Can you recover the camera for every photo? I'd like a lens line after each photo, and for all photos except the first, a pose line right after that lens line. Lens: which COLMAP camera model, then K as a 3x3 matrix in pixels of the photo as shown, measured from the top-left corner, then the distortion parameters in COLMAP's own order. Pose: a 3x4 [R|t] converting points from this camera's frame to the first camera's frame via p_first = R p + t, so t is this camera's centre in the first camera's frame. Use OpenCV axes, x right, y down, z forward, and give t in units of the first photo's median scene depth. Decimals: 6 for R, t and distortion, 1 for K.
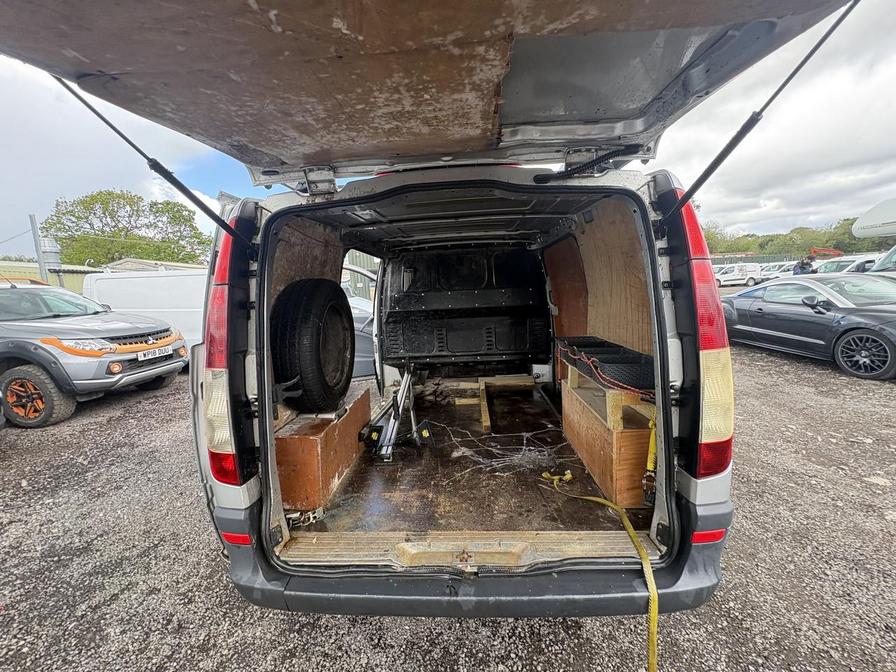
lens RADIAL K [[357.4, 0, 446.6], [0, 357.4, 333.6], [0, 0, 1]] dist [-0.000430, 0.000046]
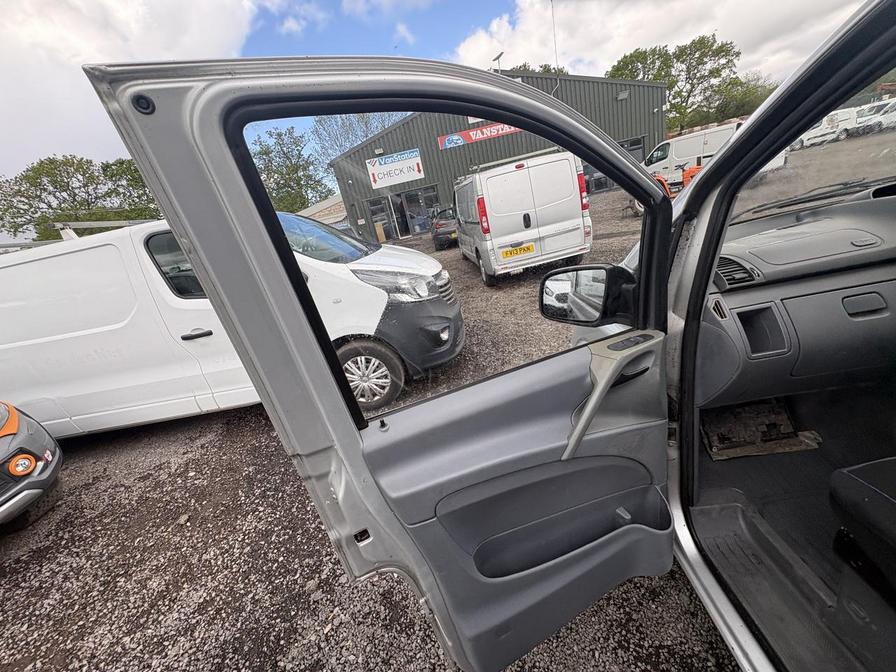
lens RADIAL K [[357.4, 0, 450.8], [0, 357.4, 338.7], [0, 0, 1]] dist [-0.000430, 0.000046]
pose [[0.986993, -0.156695, -0.035936, -0.358890], [0.160760, 0.963230, 0.215275, -0.152903], [0.000883, -0.218252, 0.975892, 1.036054]]
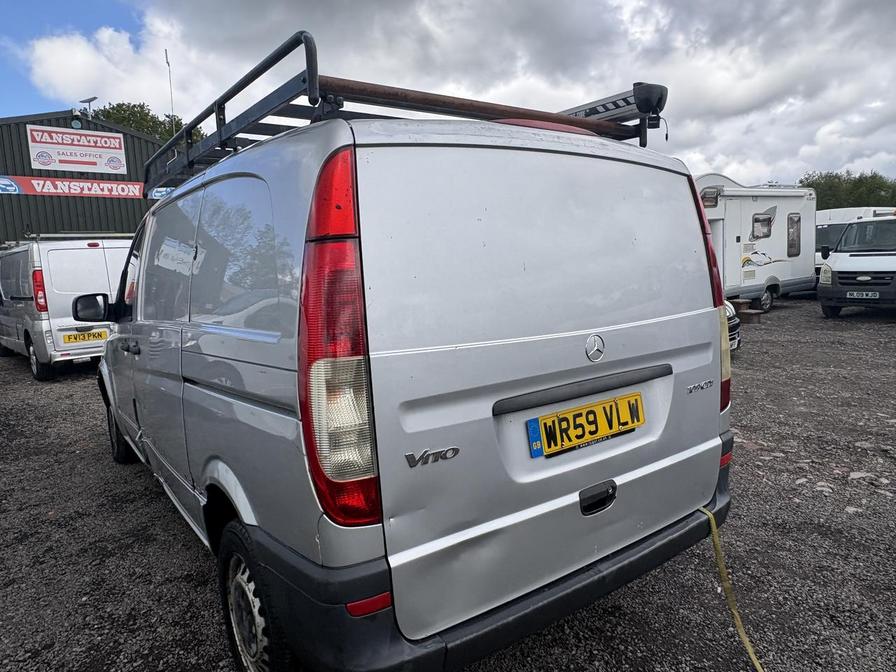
lens RADIAL K [[600.1, 0, 446.1], [0, 600.1, 336.4], [0, 0, 1]] dist [-0.002920, 0.005813]
pose [[0.774434, -0.057095, 0.630073, -0.435632], [0.086975, 0.996072, -0.016642, 0.033031], [-0.626647, 0.067688, 0.776358, -0.005119]]
